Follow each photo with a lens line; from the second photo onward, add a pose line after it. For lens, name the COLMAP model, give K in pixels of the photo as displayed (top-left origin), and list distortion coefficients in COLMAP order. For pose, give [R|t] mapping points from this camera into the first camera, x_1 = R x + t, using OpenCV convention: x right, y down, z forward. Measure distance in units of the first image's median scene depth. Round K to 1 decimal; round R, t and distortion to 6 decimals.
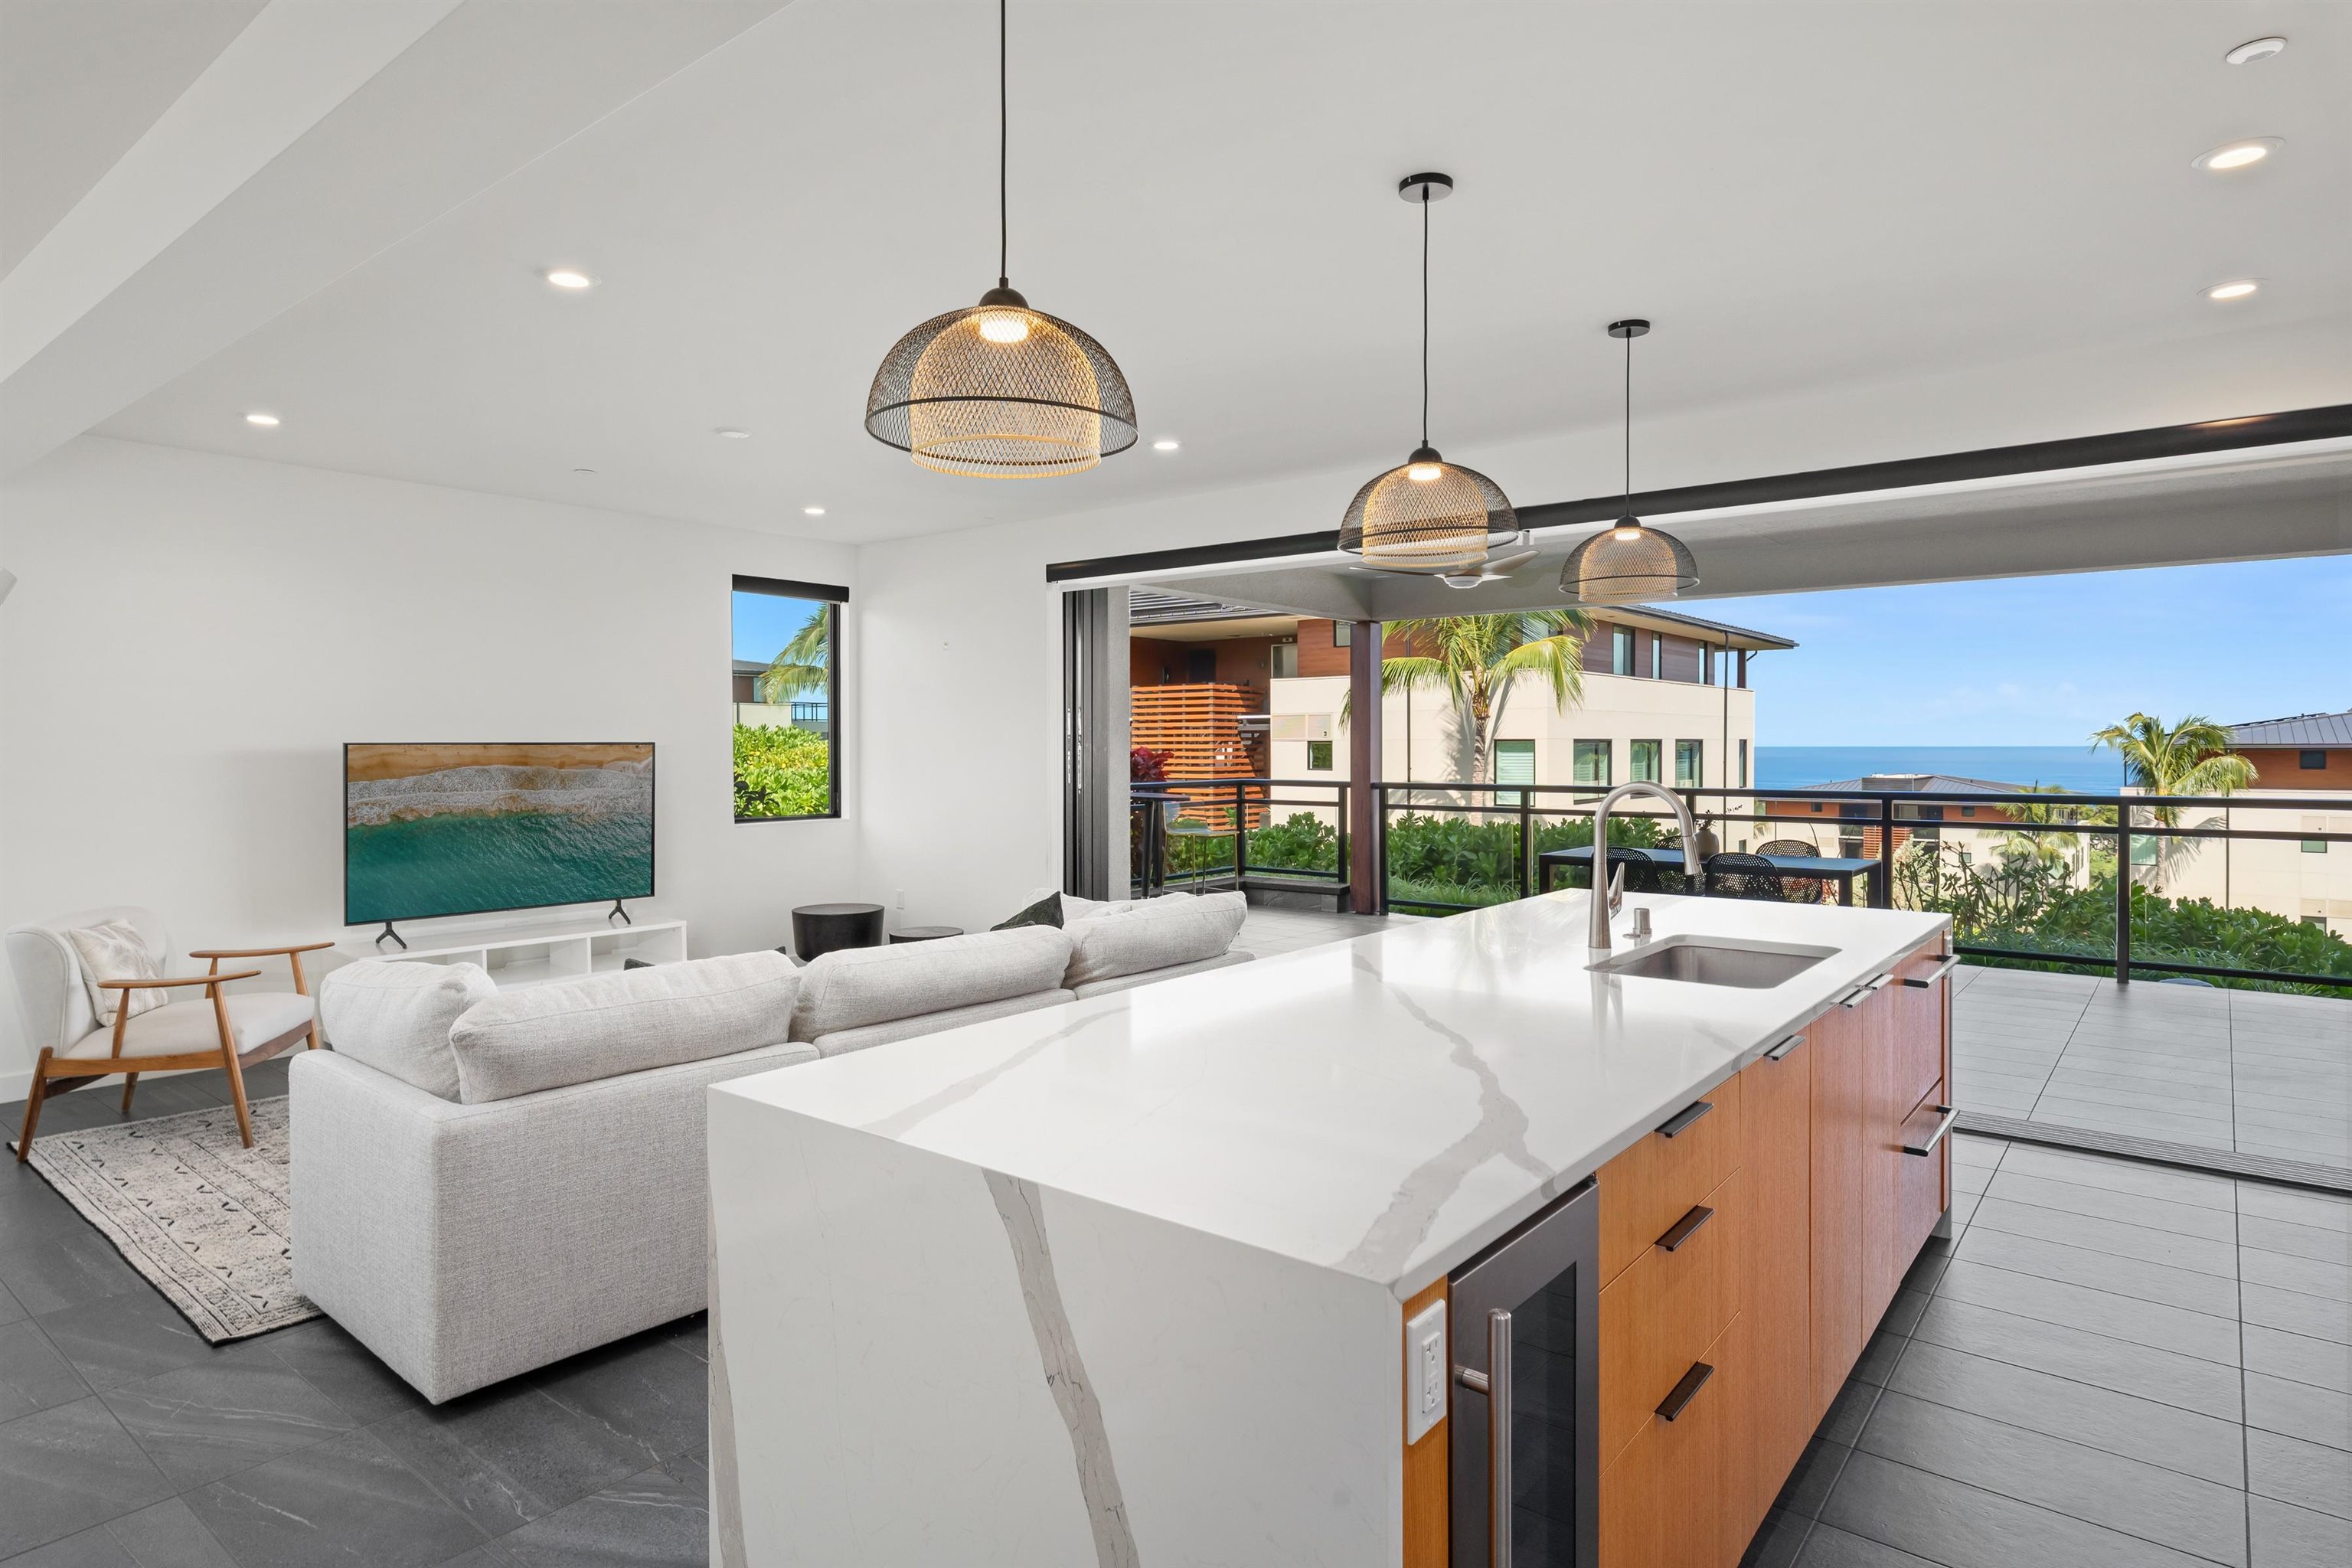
lens RADIAL K [[1293.4, 0, 1170.6], [0, 1293.4, 763.4], [0, 0, 1]] dist [0.000994, -0.000815]
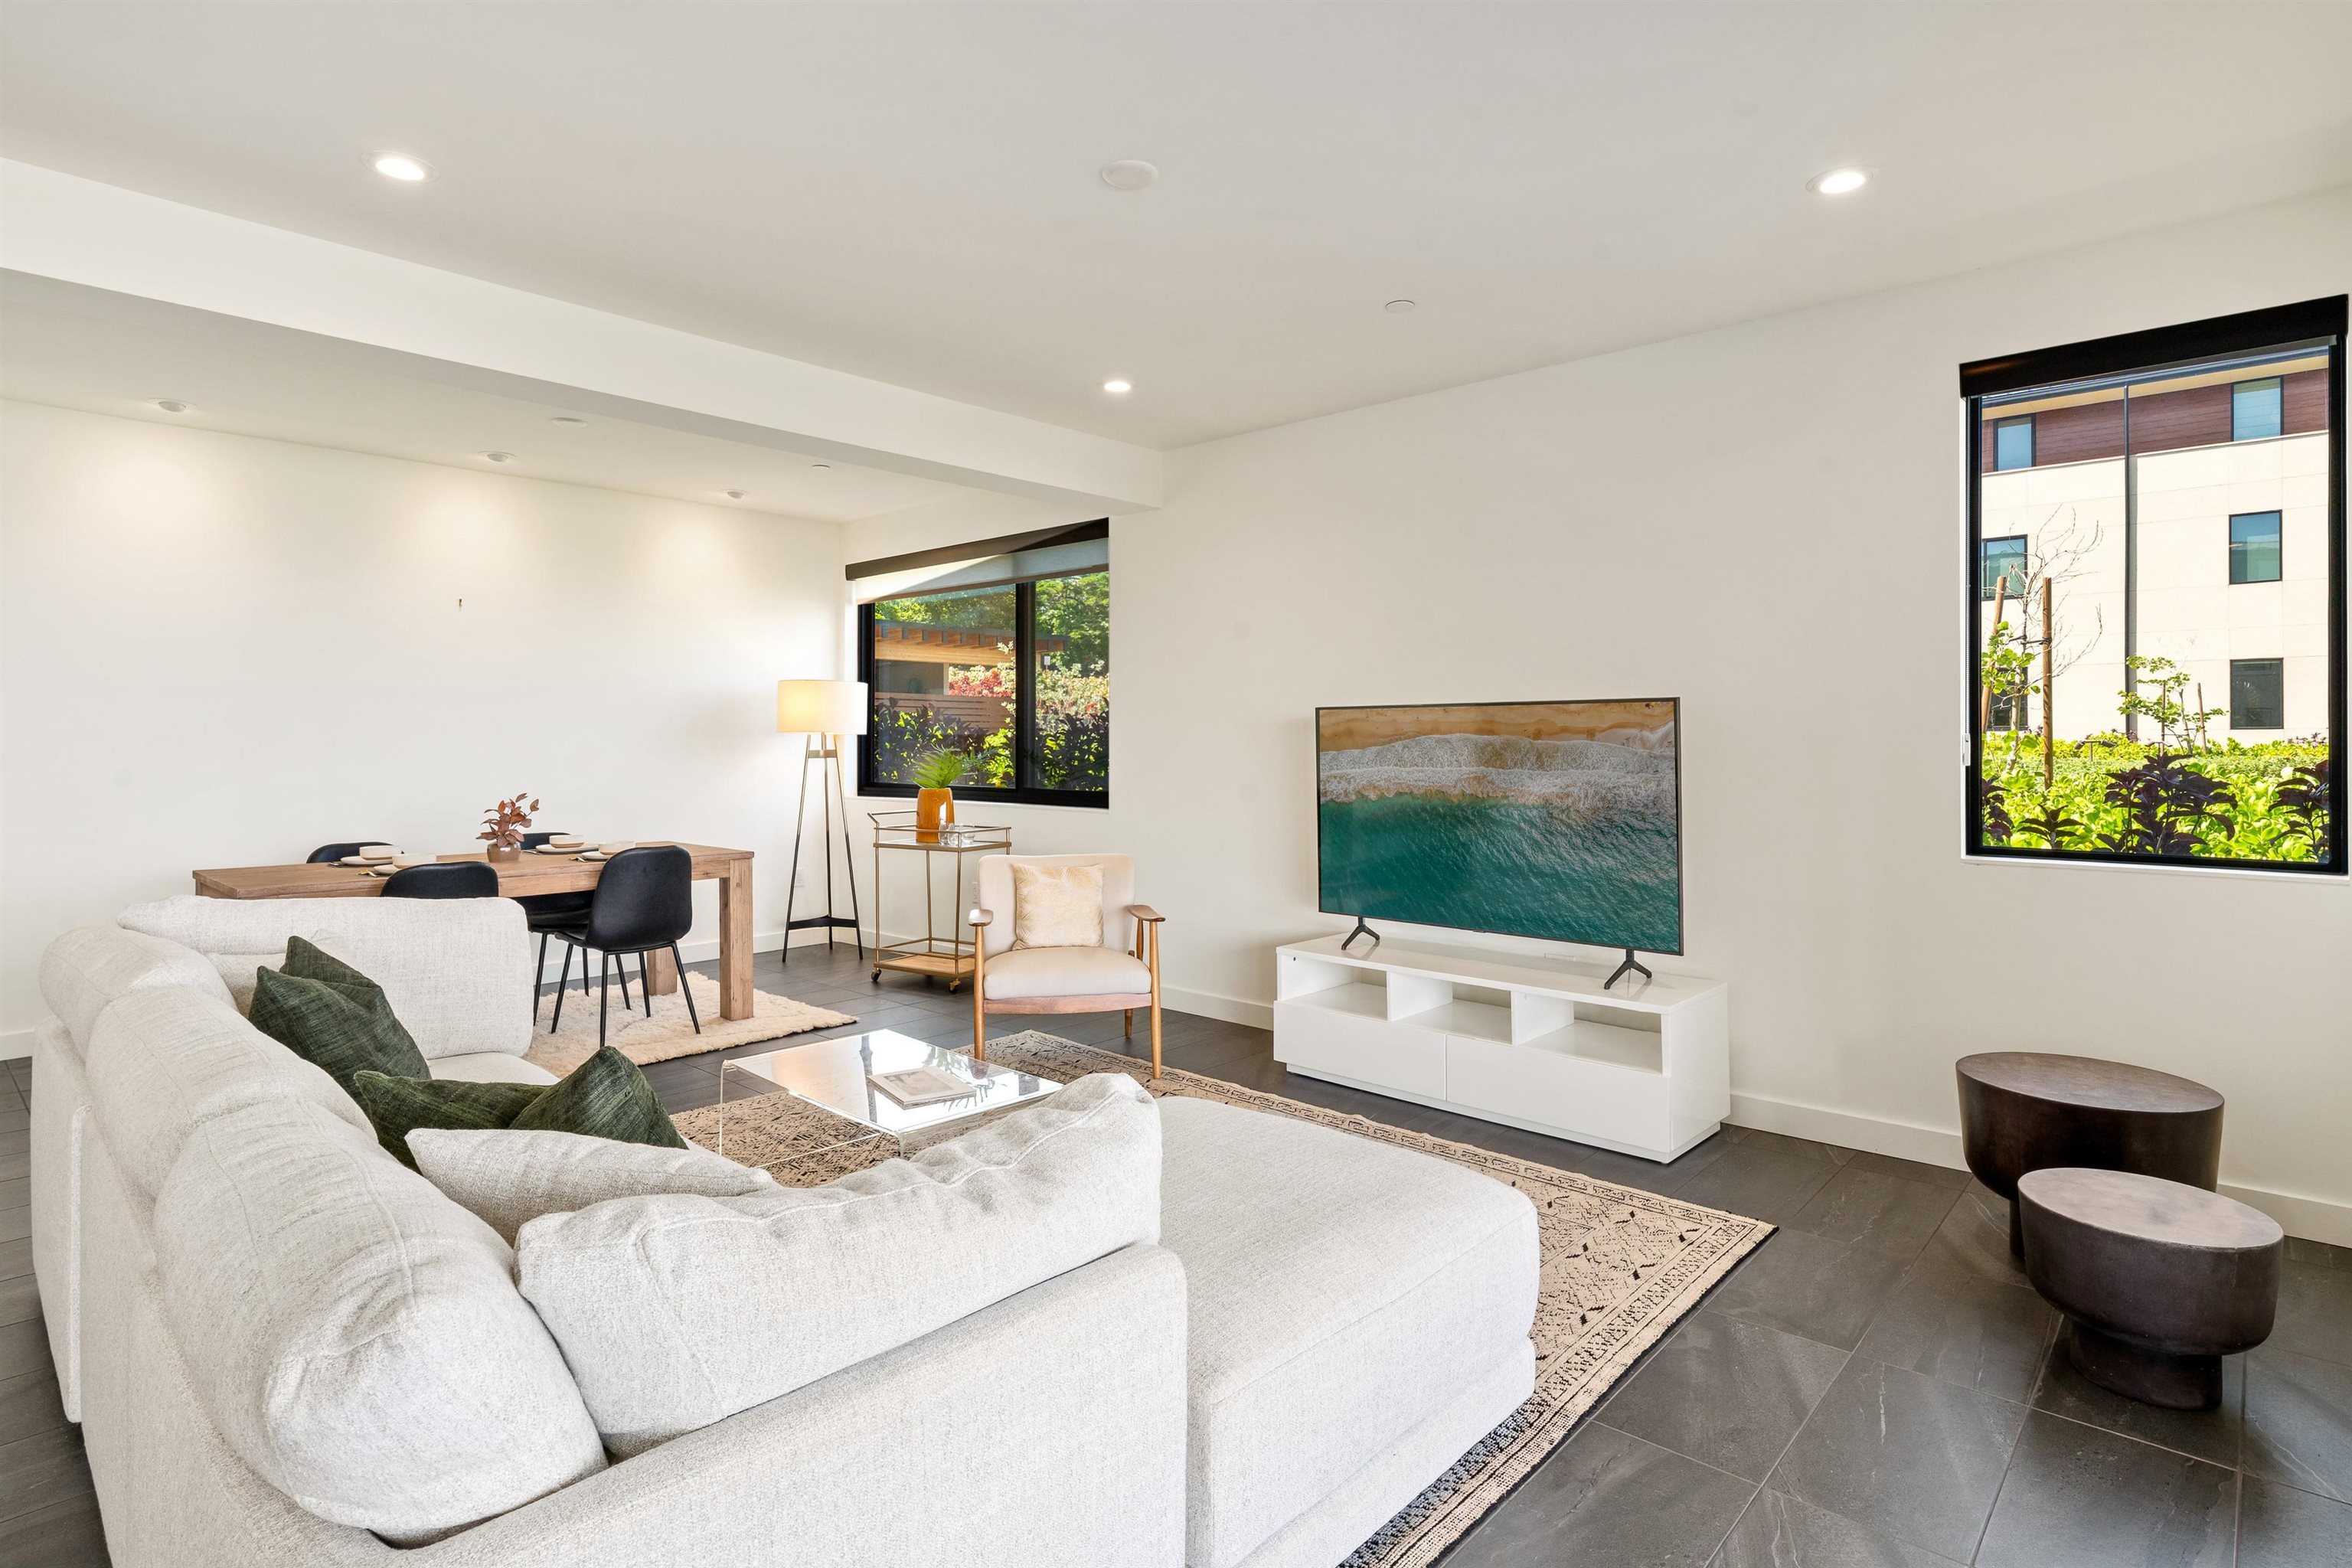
lens RADIAL K [[1197.0, 0, 1207.1], [0, 1197.0, 744.8], [0, 0, 1]] dist [-0.004017, -0.001535]
pose [[-0.031442, 0.003997, -0.999498, 0.124523], [-0.015160, 0.999875, 0.004475, 0.004840], [0.999391, 0.015293, -0.031378, 0.621250]]
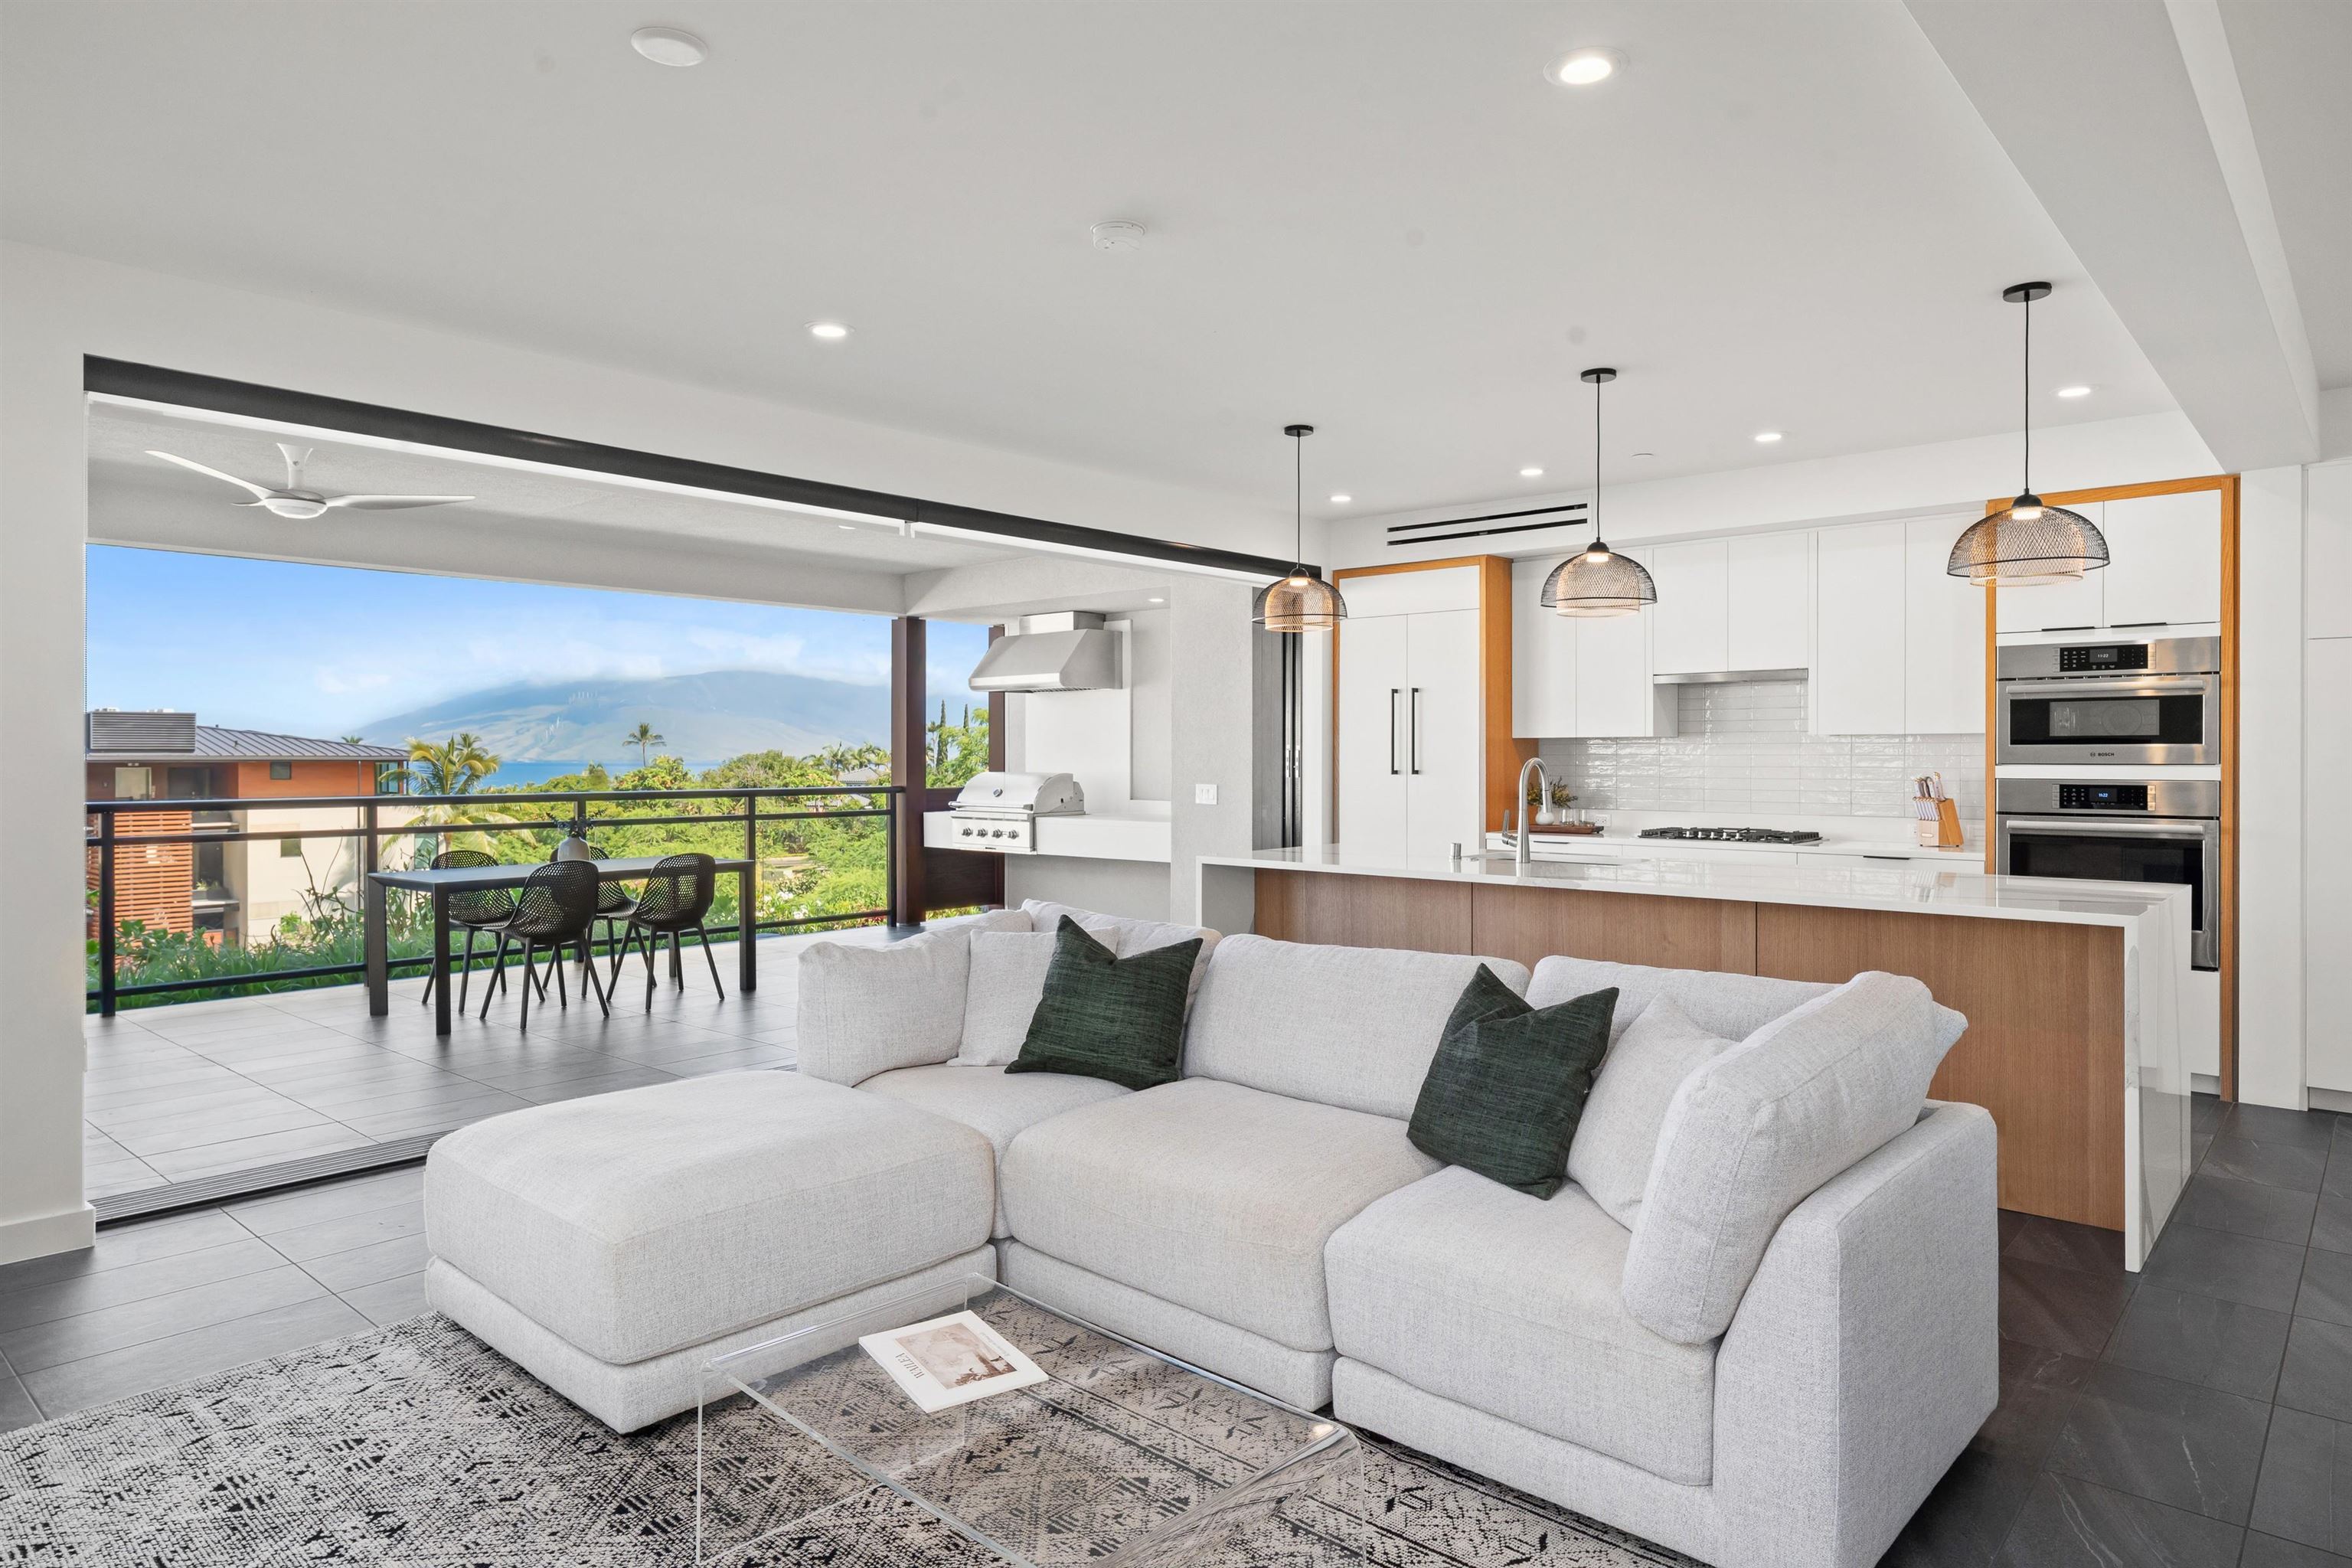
lens RADIAL K [[1393.0, 0, 1180.2], [0, 1393.0, 762.6], [0, 0, 1]] dist [0.001310, 0.004603]
pose [[0.044983, -0.003112, 0.998983, -0.489914], [0.015411, 0.999878, 0.002421, 0.002947], [-0.998869, 0.015287, 0.045025, 0.467688]]
